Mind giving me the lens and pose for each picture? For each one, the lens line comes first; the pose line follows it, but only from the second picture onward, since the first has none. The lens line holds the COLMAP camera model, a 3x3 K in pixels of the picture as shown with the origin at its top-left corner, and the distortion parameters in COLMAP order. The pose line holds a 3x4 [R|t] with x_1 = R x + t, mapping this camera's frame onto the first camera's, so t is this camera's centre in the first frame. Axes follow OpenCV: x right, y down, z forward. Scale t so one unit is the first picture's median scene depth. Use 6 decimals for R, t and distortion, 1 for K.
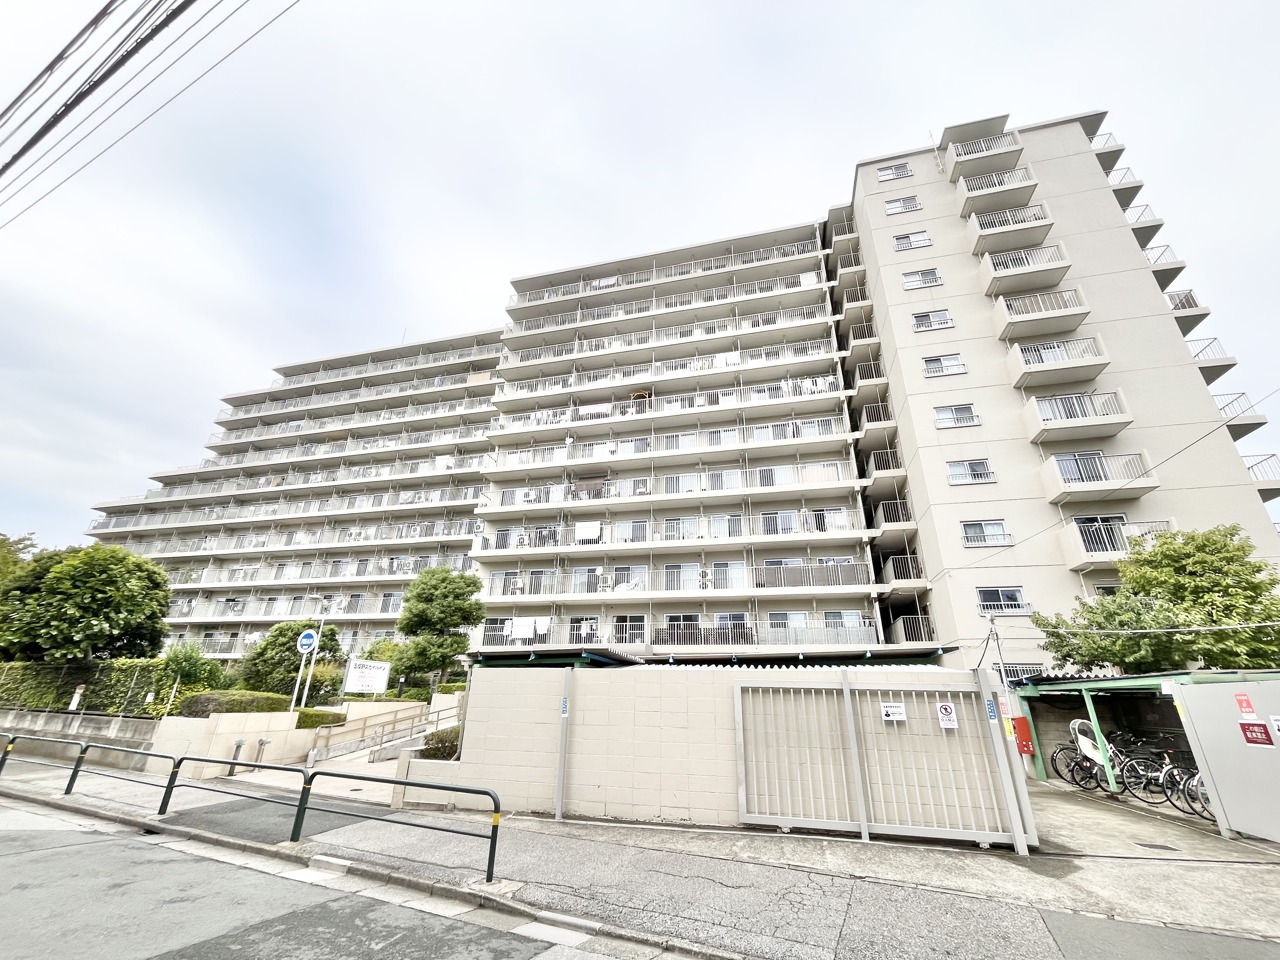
lens RADIAL K [[519.5, 0, 634.6], [0, 519.5, 483.3], [0, 0, 1]] dist [-0.003183, 0.000064]
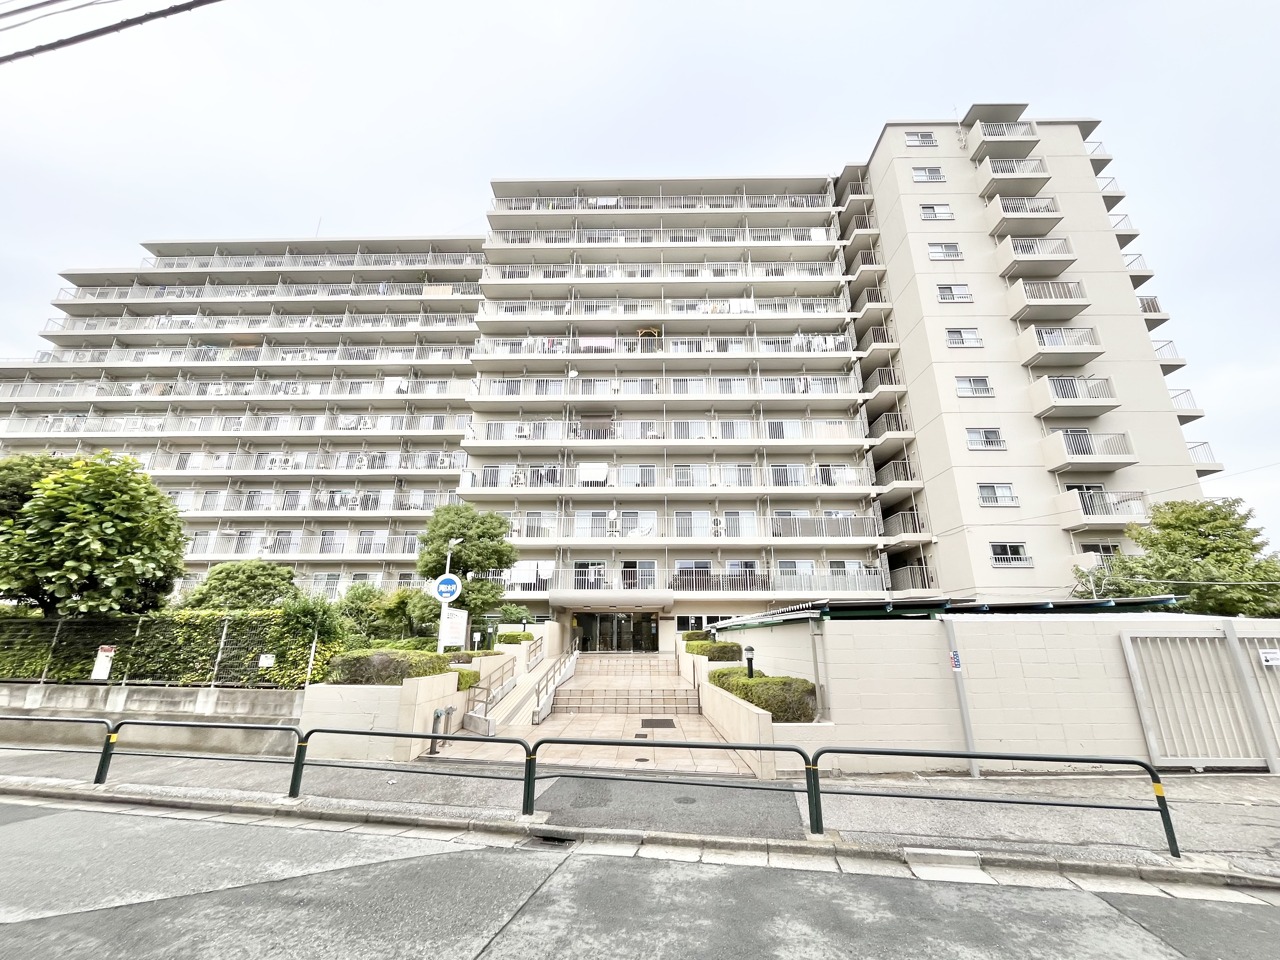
lens RADIAL K [[519.5, 0, 634.8], [0, 519.5, 481.0], [0, 0, 1]] dist [-0.003183, 0.000064]
pose [[0.971101, 0.051884, 0.232961, -0.256929], [-0.074294, 0.993304, 0.088475, 0.020070], [-0.226811, -0.103226, 0.968453, 0.073932]]
